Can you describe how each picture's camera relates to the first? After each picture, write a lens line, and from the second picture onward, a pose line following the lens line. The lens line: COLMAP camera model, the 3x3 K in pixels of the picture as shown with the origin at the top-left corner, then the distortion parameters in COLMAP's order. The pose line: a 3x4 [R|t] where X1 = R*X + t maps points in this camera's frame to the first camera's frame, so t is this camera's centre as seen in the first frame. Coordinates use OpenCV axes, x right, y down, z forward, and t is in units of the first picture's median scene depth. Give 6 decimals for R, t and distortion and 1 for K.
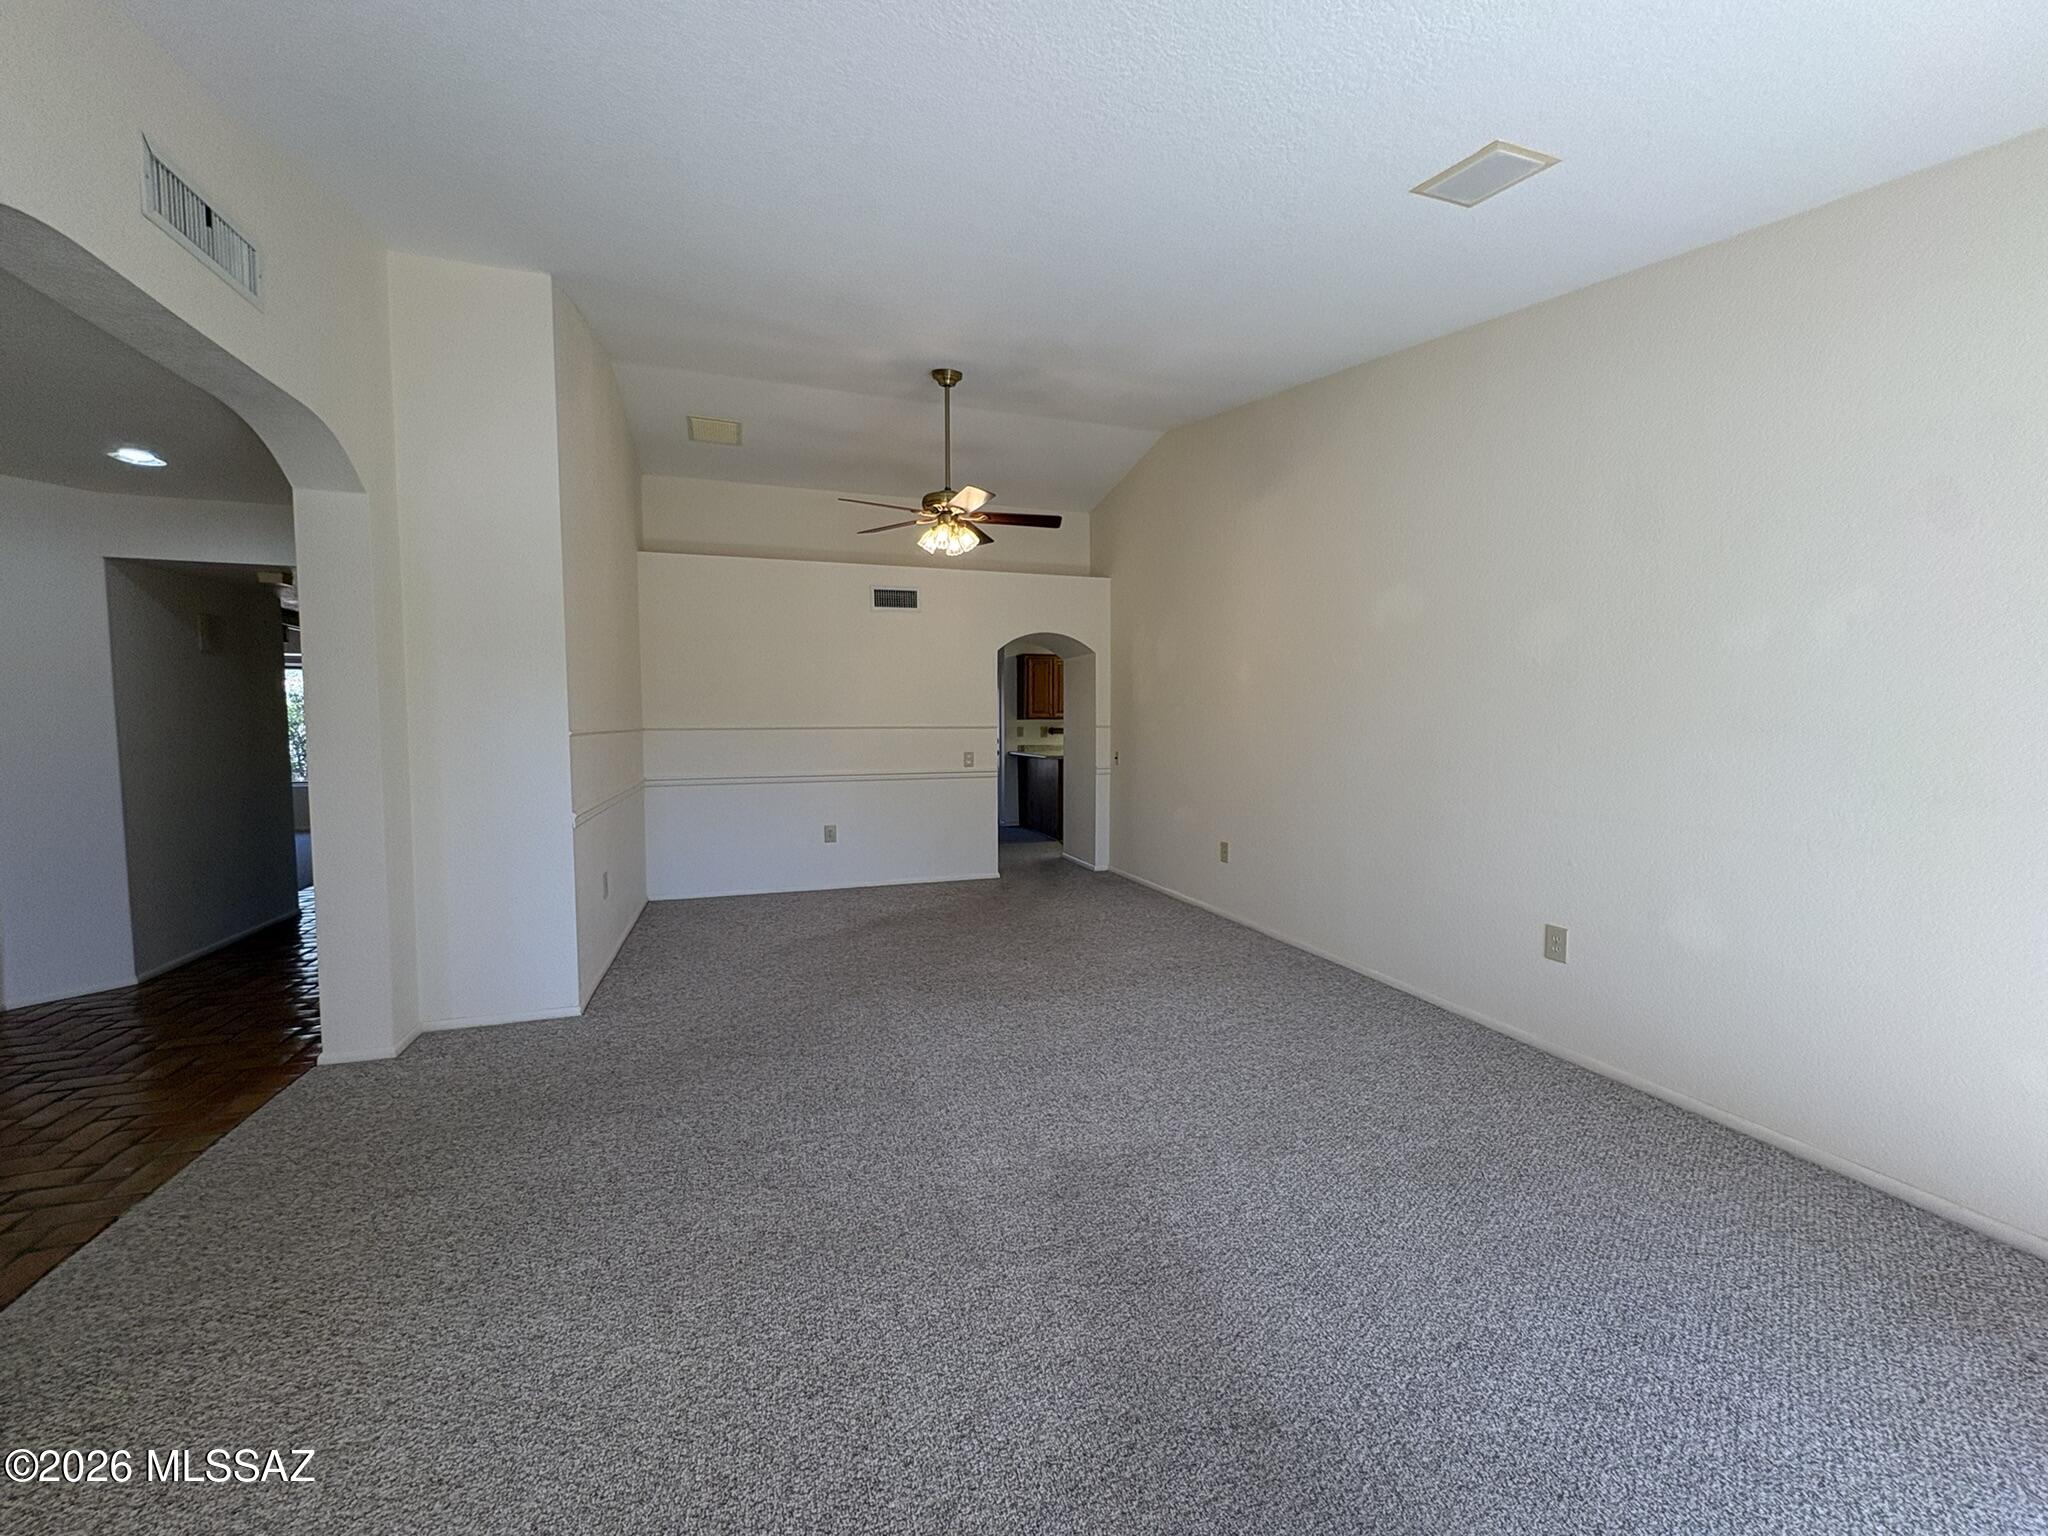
lens RADIAL K [[817.2, 0, 1024.0], [0, 817.2, 768.0], [0, 0, 1]] dist [0.000010, 0.000097]
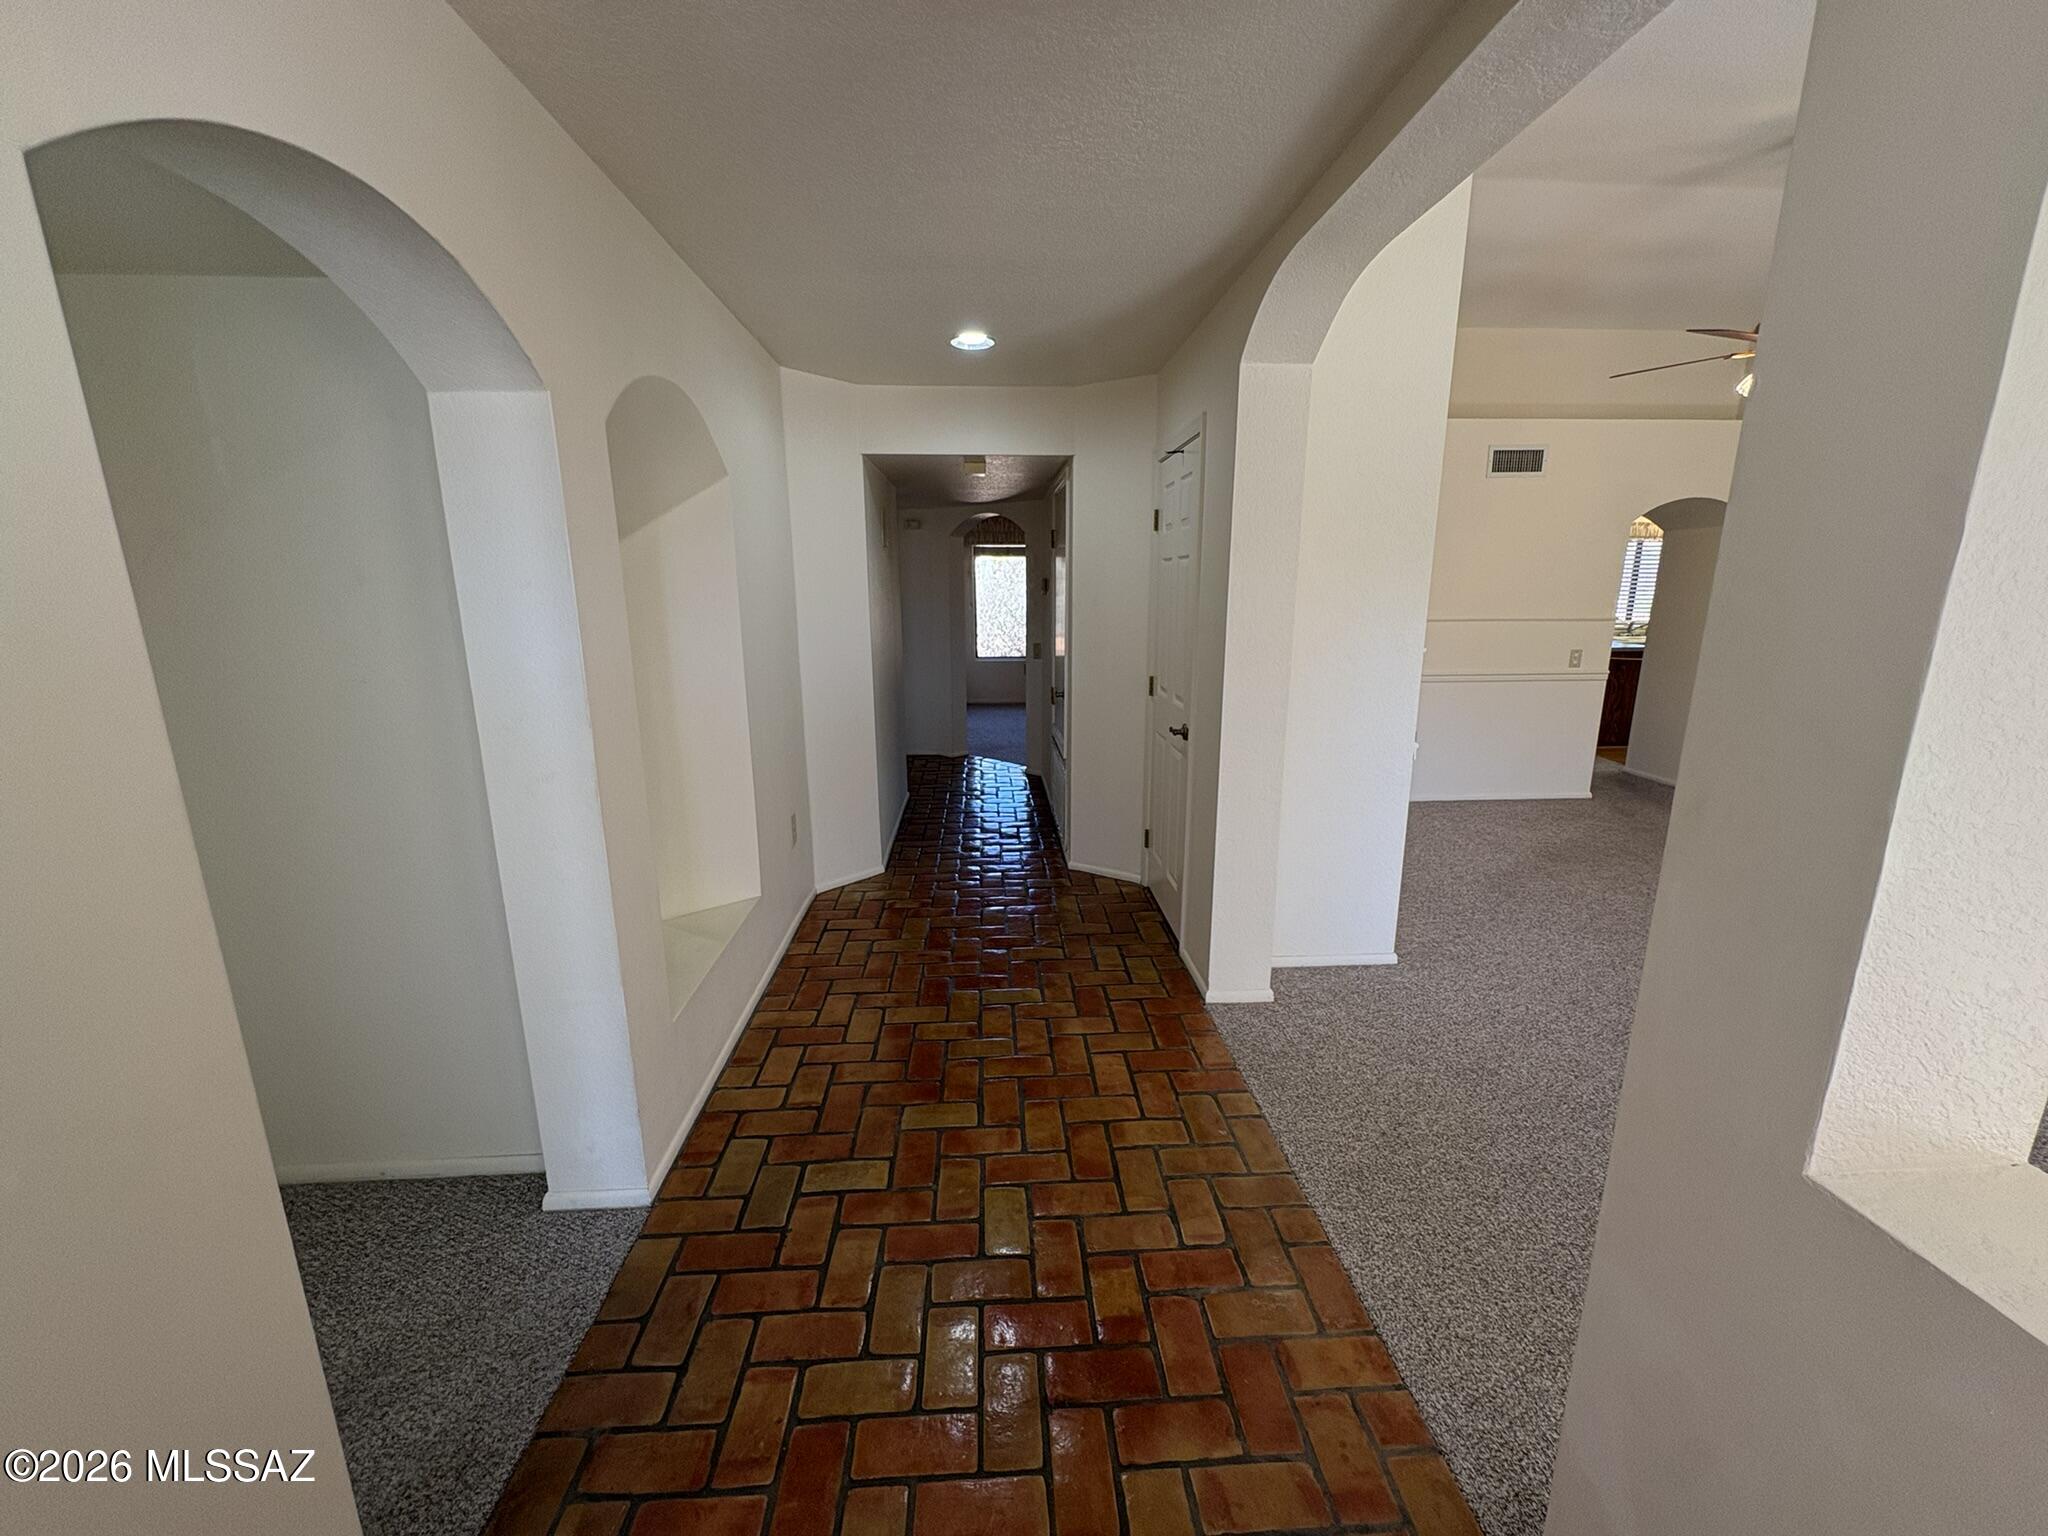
lens RADIAL K [[817.2, 0, 1024.0], [0, 817.2, 768.0], [0, 0, 1]] dist [0.000010, 0.000097]
pose [[0.962054, 0.056071, -0.267036, -0.488320], [-0.012965, 0.986947, 0.160525, -0.034235], [0.272551, -0.150971, 0.950223, 0.044001]]
